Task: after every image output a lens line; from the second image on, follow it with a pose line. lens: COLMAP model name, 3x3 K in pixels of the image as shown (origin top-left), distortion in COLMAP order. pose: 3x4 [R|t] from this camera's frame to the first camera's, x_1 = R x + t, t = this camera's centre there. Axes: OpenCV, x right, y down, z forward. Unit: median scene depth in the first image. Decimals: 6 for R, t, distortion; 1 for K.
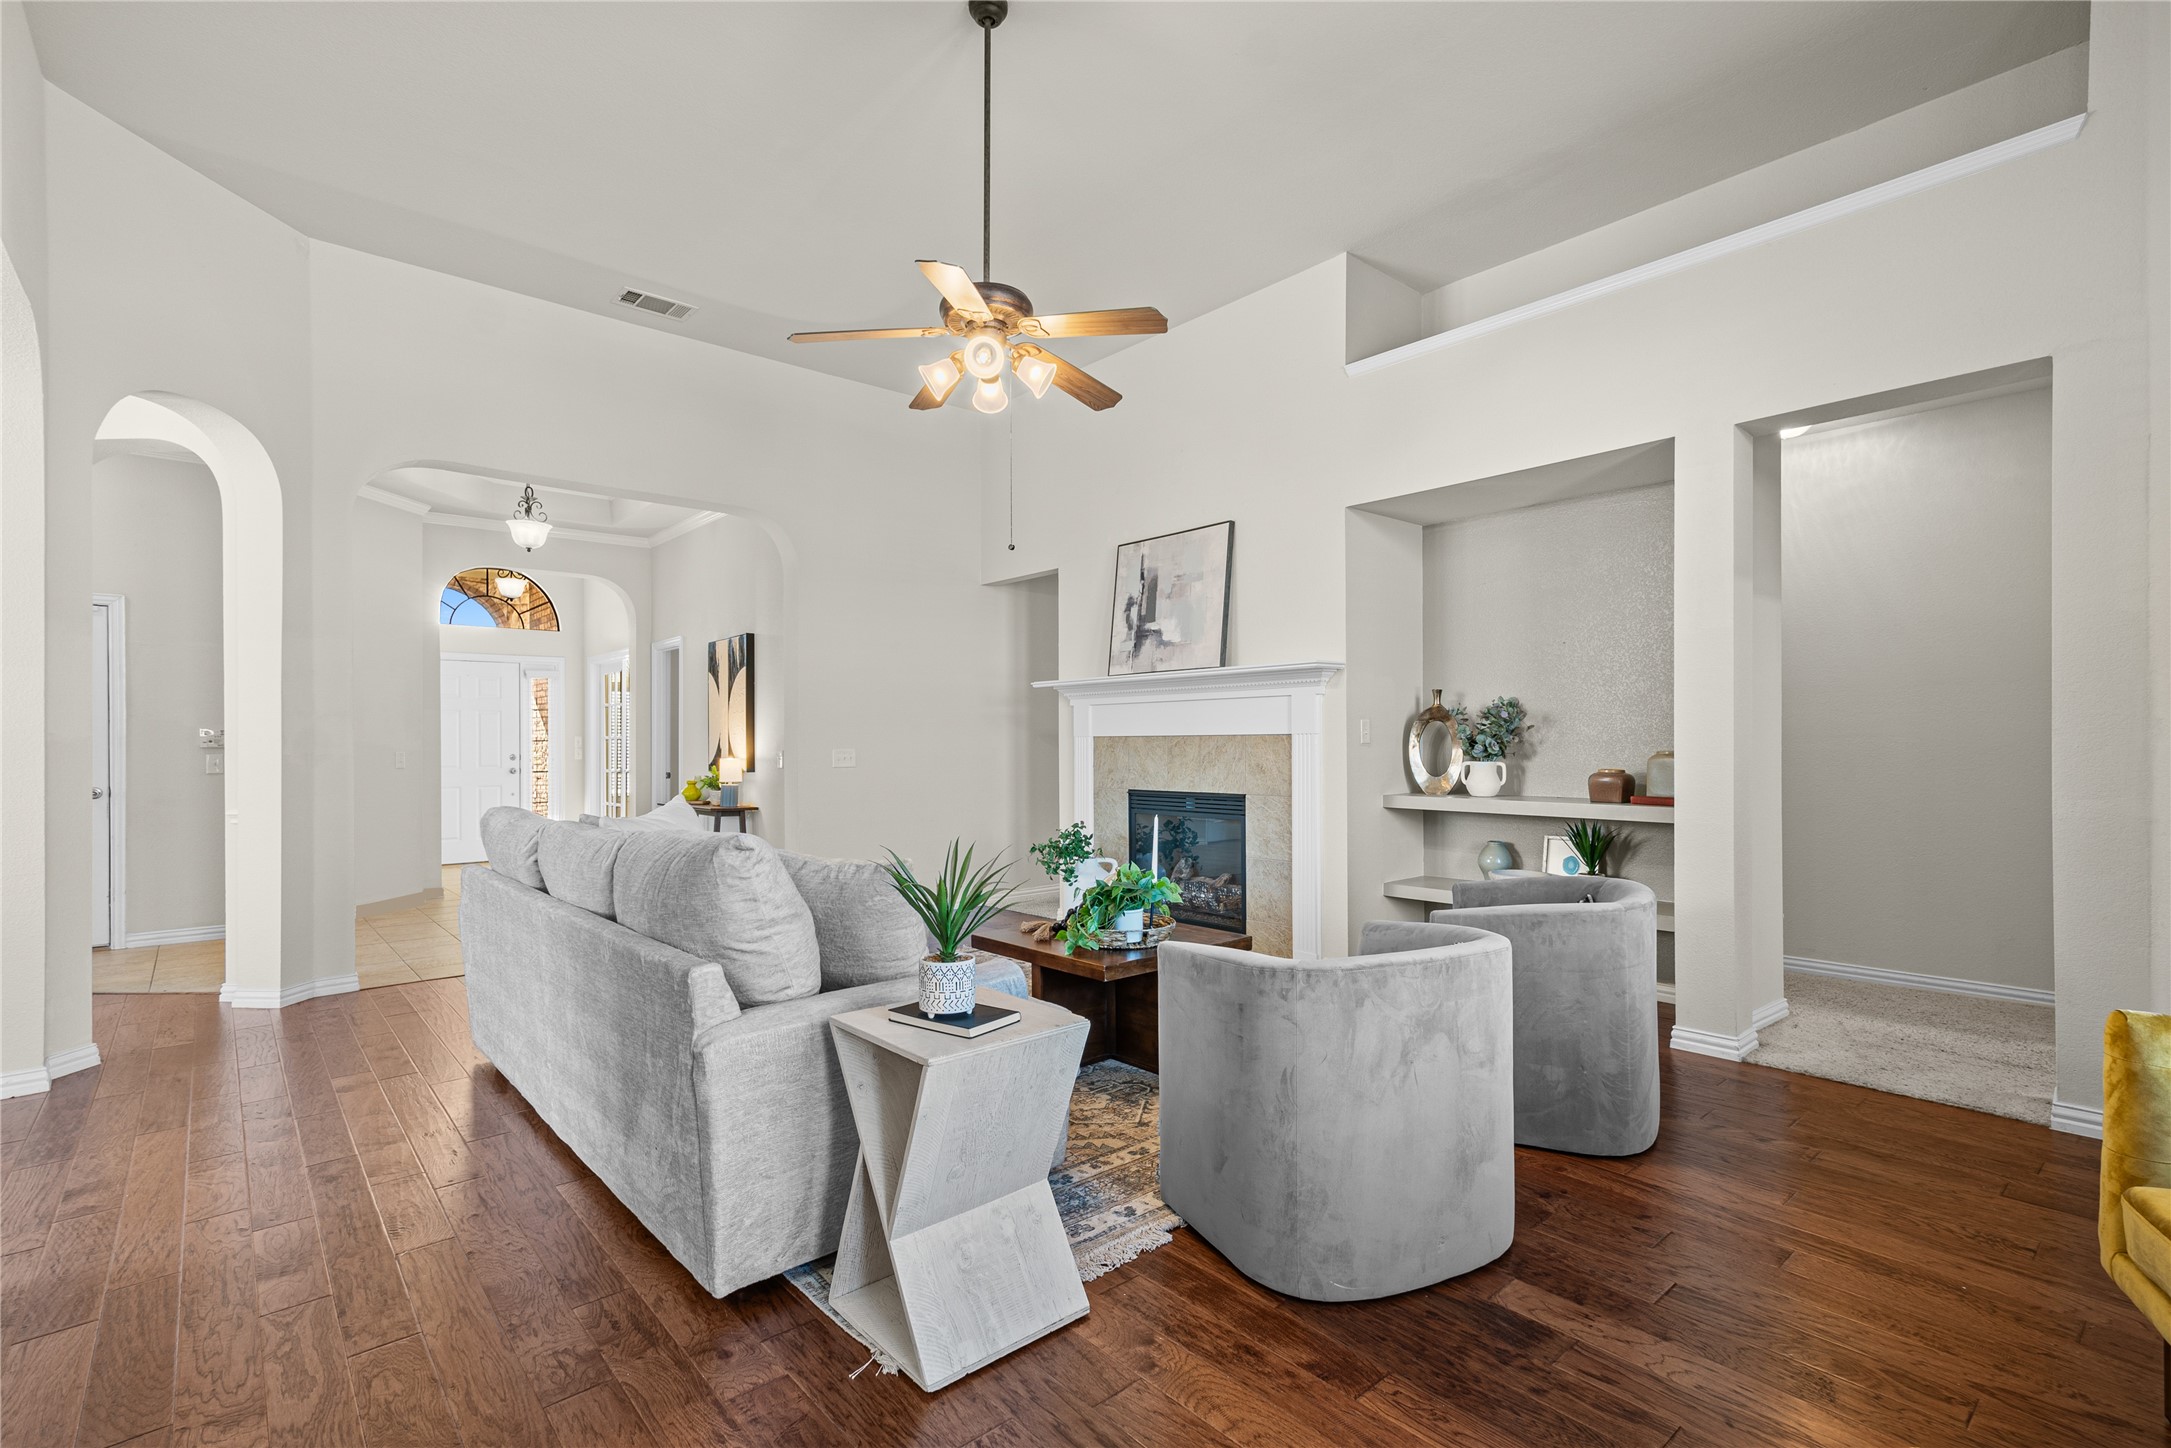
lens RADIAL K [[975.8, 0, 1082.8], [0, 975.8, 716.9], [0, 0, 1]] dist [0.018454, 0.000881]
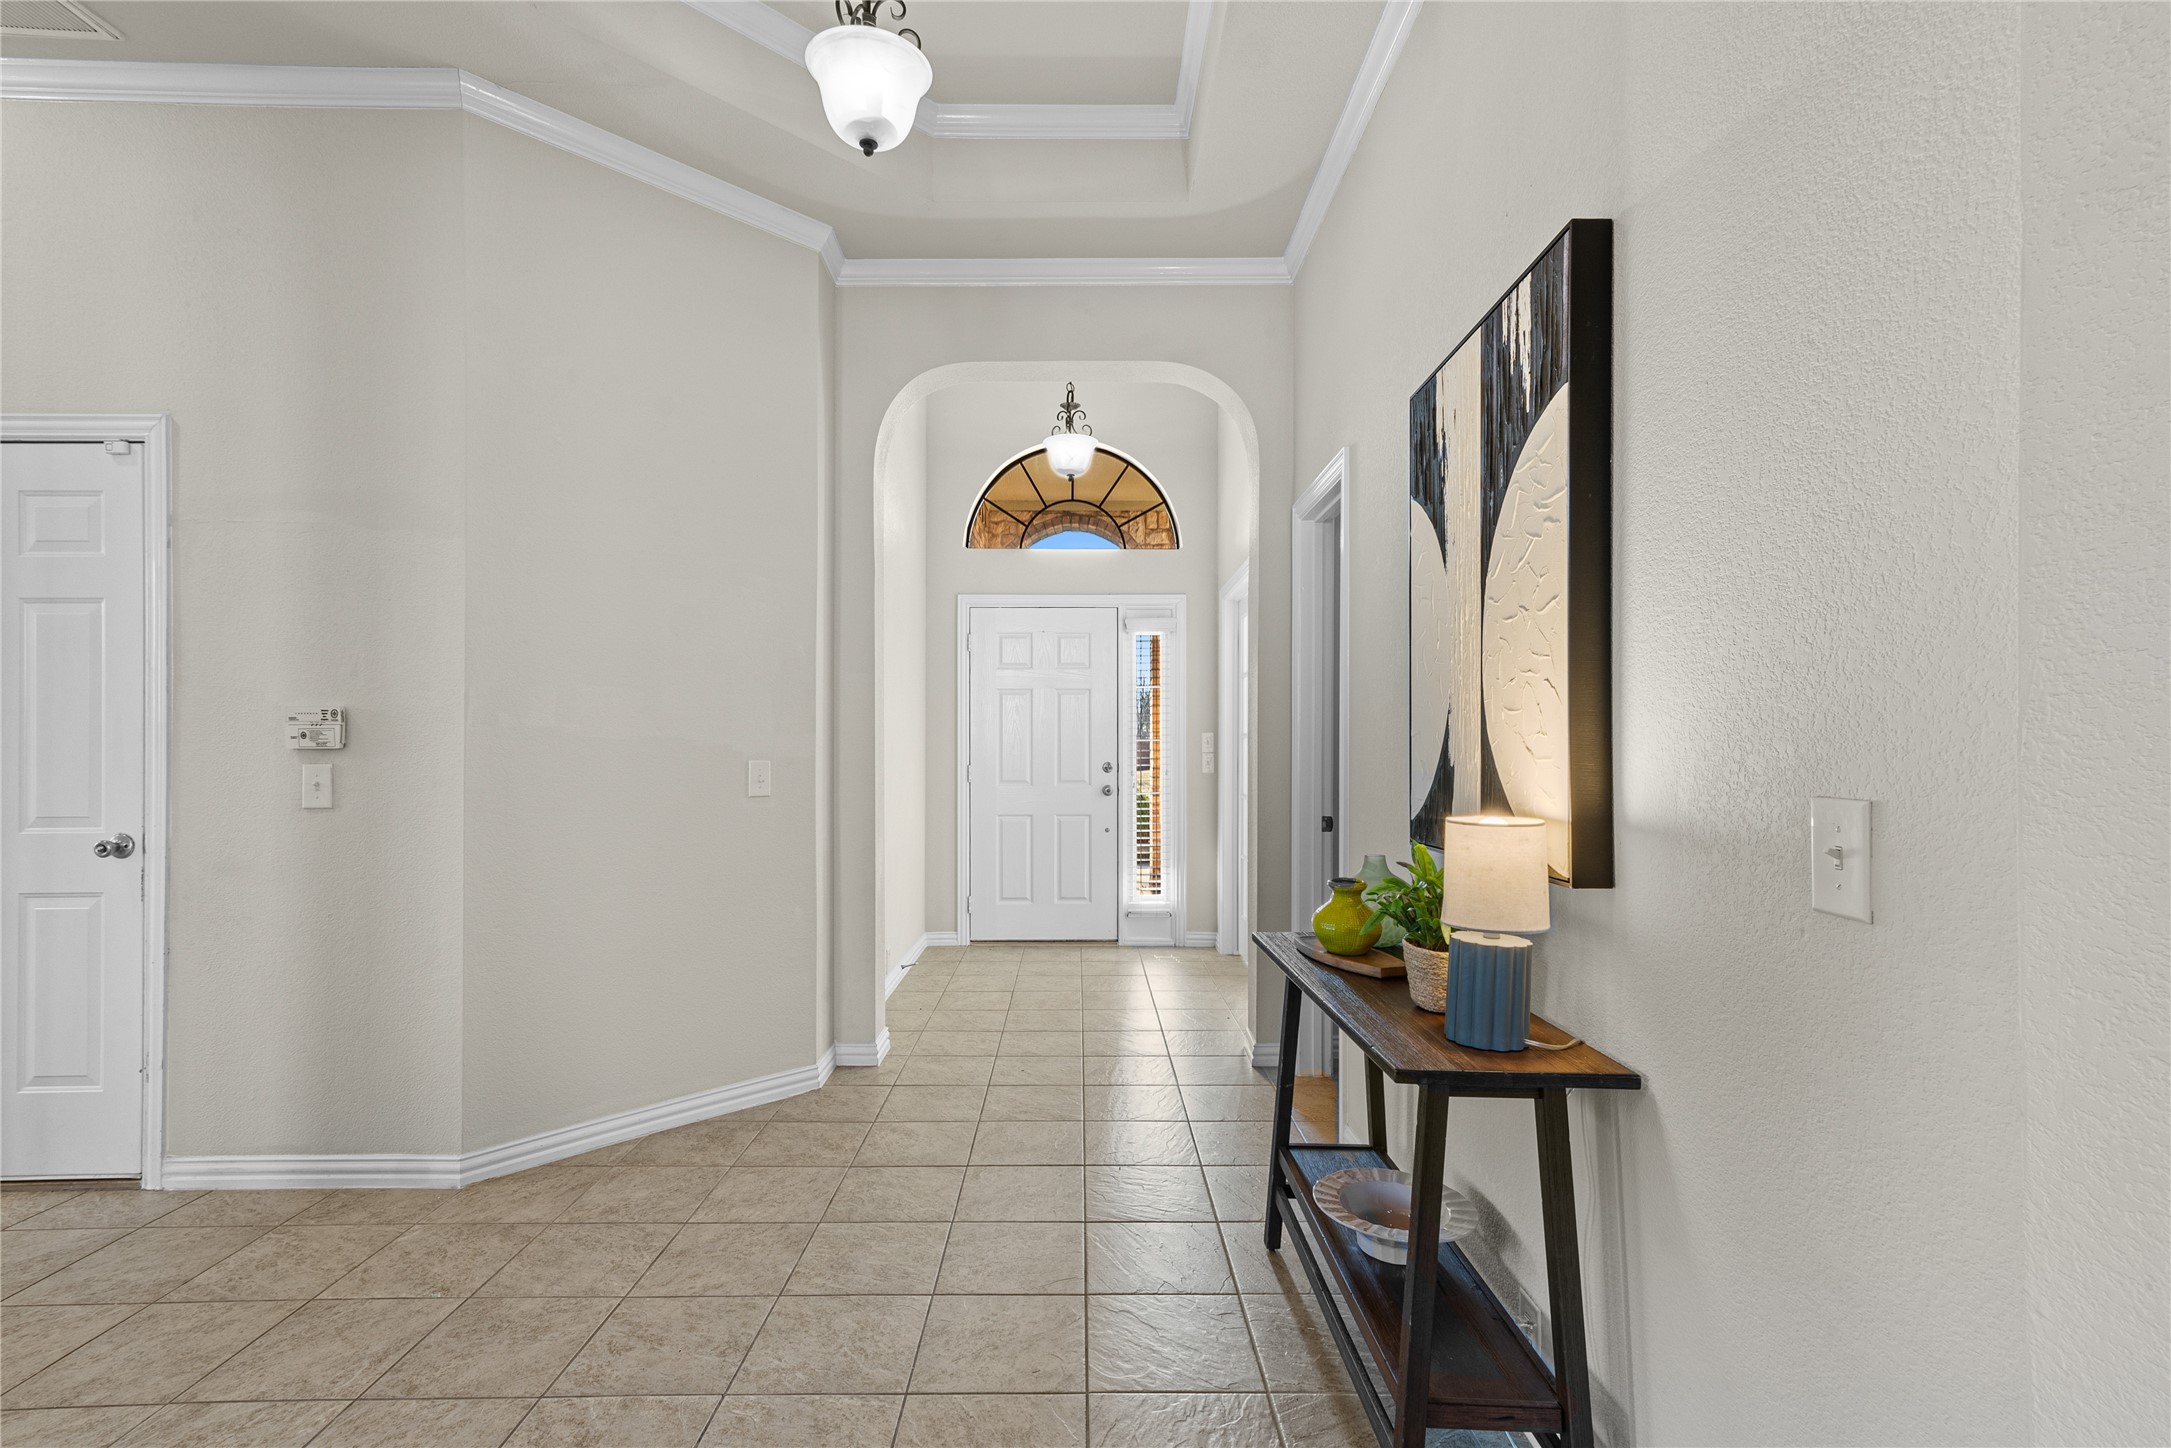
lens RADIAL K [[966.9, 0, 1085.4], [0, 966.9, 751.3], [0, 0, 1]] dist [0.012995, 0.000848]
pose [[0.747703, 0.009236, -0.663969, -0.275696], [0.013847, 0.999469, 0.029497, 0.018997], [0.663889, -0.031249, 0.747178, 0.752219]]
